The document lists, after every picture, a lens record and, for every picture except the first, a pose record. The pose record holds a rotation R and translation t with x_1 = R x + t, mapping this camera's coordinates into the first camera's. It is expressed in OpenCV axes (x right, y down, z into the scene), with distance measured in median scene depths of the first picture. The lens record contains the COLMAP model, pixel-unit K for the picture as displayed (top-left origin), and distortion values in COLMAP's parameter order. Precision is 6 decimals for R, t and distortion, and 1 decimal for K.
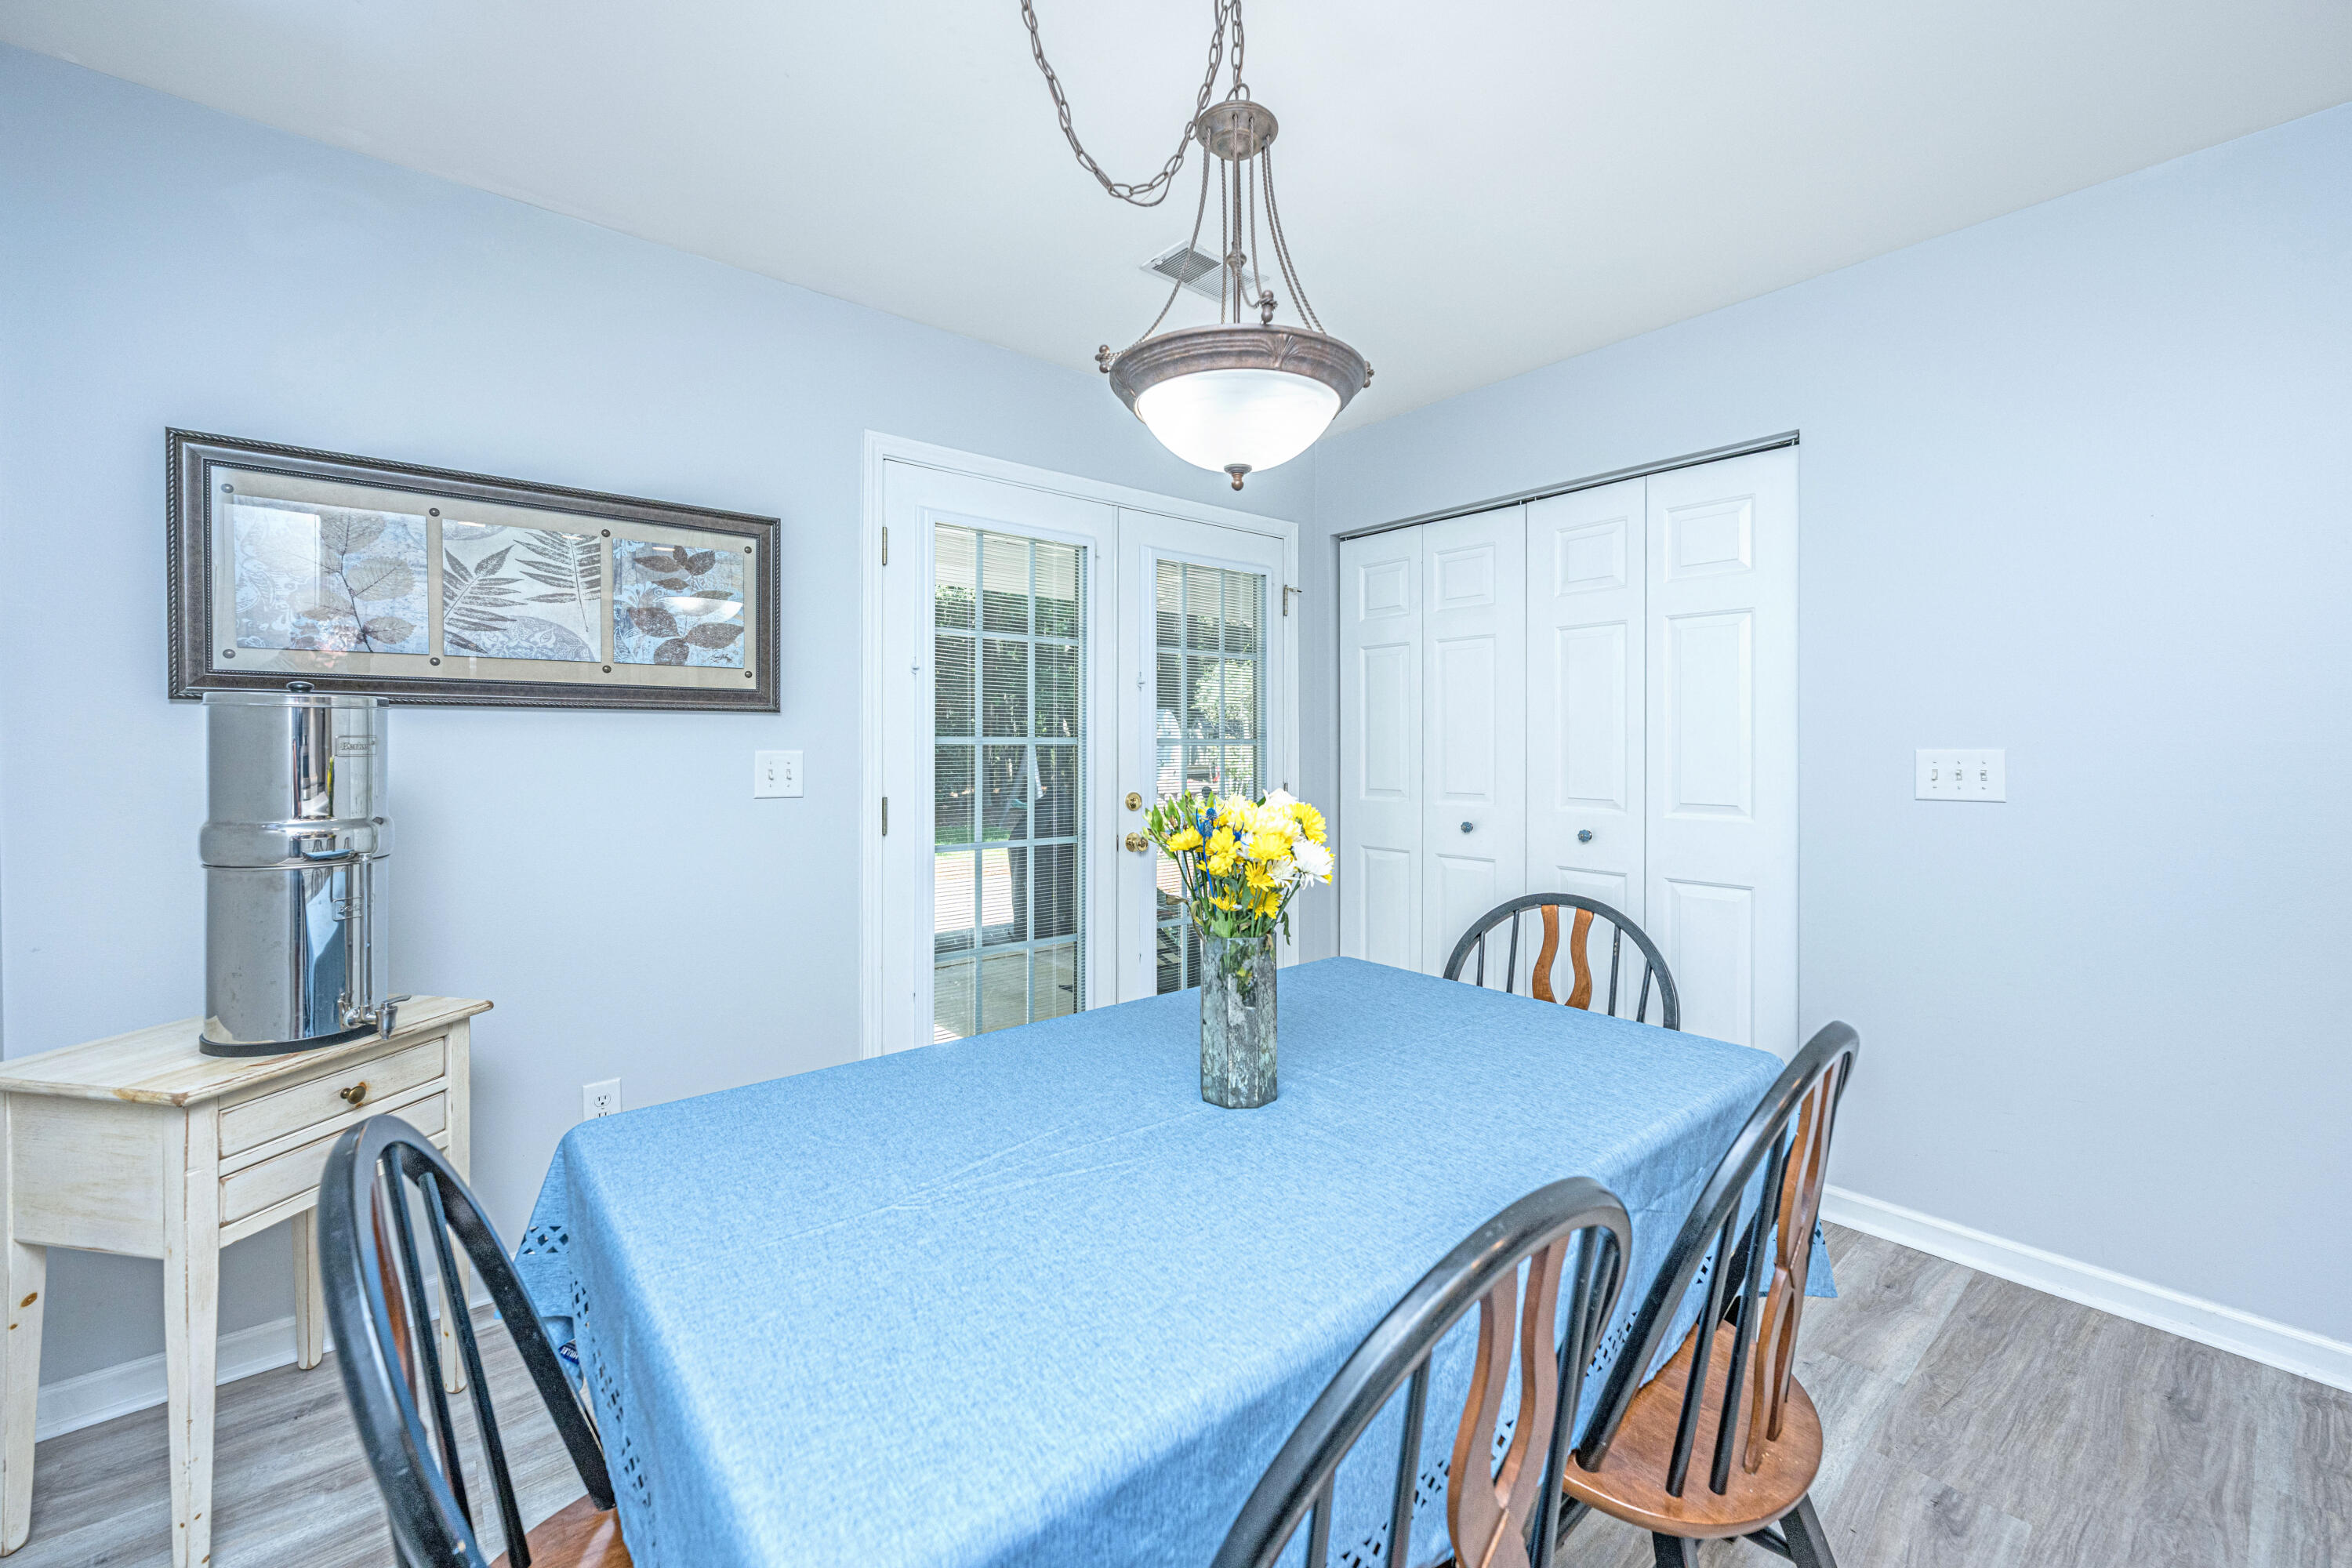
lens RADIAL K [[944.9, 0, 1182.0], [0, 944.9, 741.3], [0, 0, 1]] dist [0.012478, -0.005278]
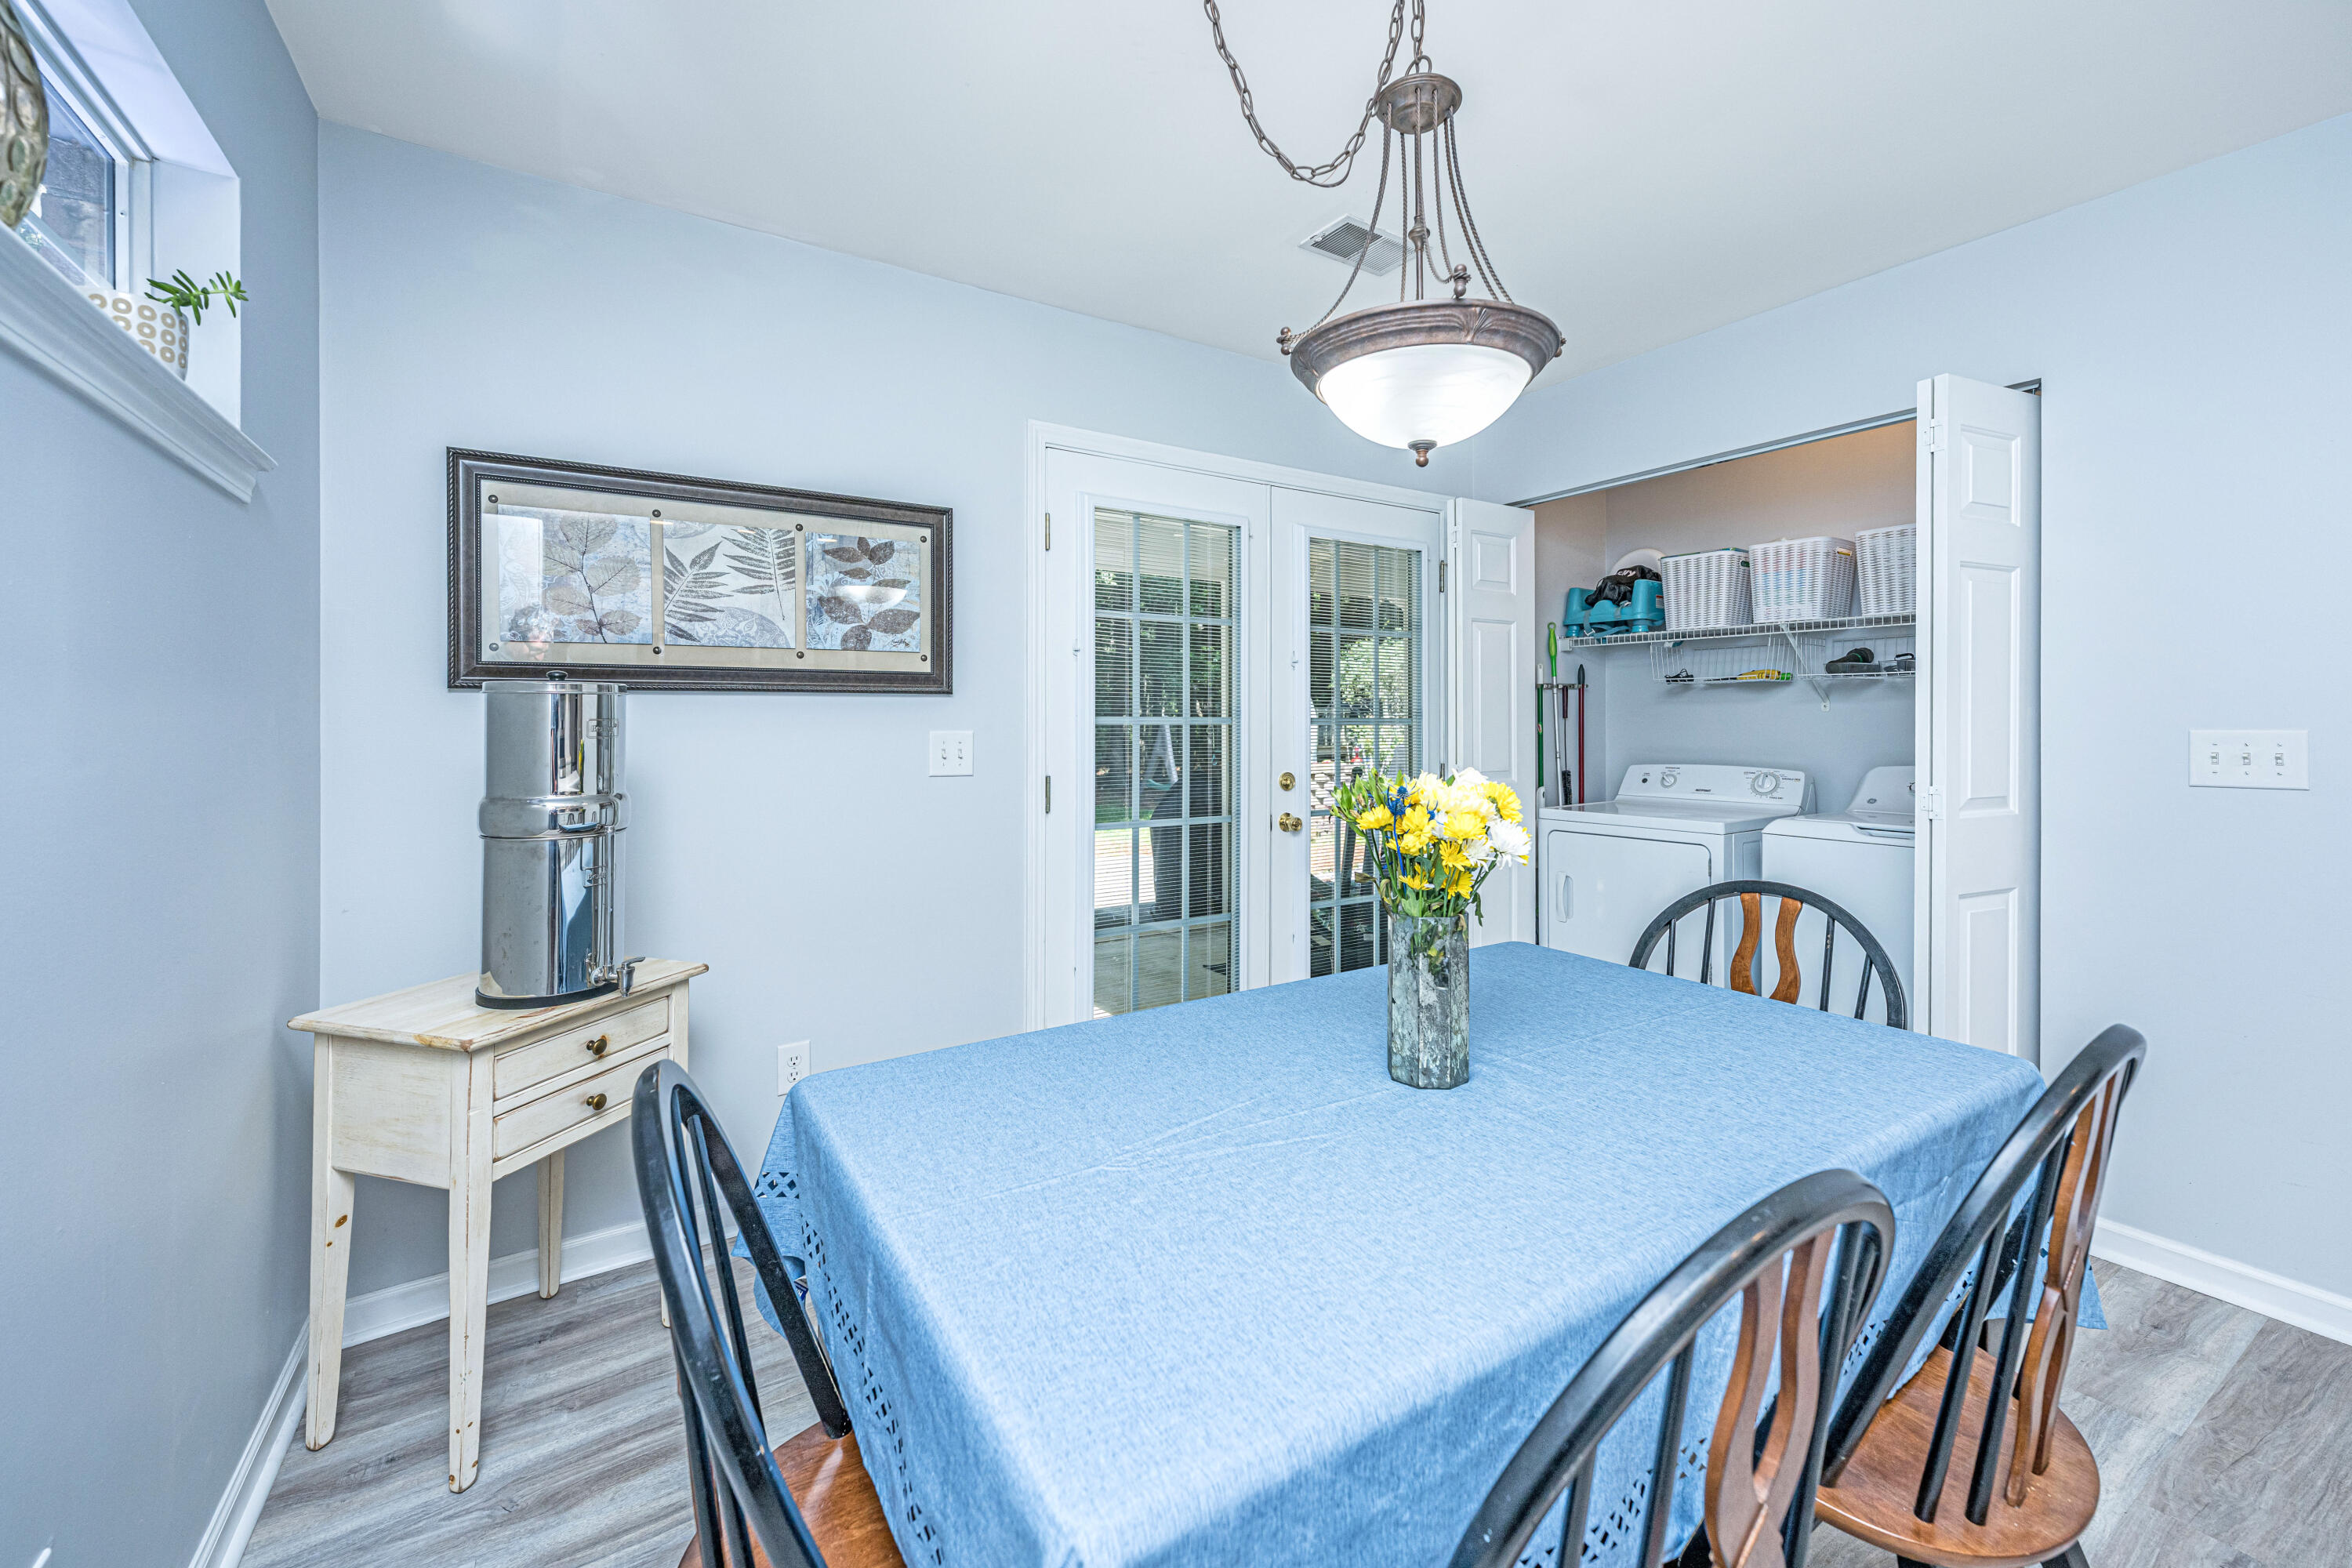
lens RADIAL K [[970.0, 0, 1172.1], [0, 970.0, 732.4], [0, 0, 1]] dist [0.036839, -0.007520]
pose [[0.993249, -0.002308, -0.115978, -0.089680], [0.003981, 0.999891, 0.014192, -0.004671], [0.115933, -0.014558, 0.993150, -0.051222]]
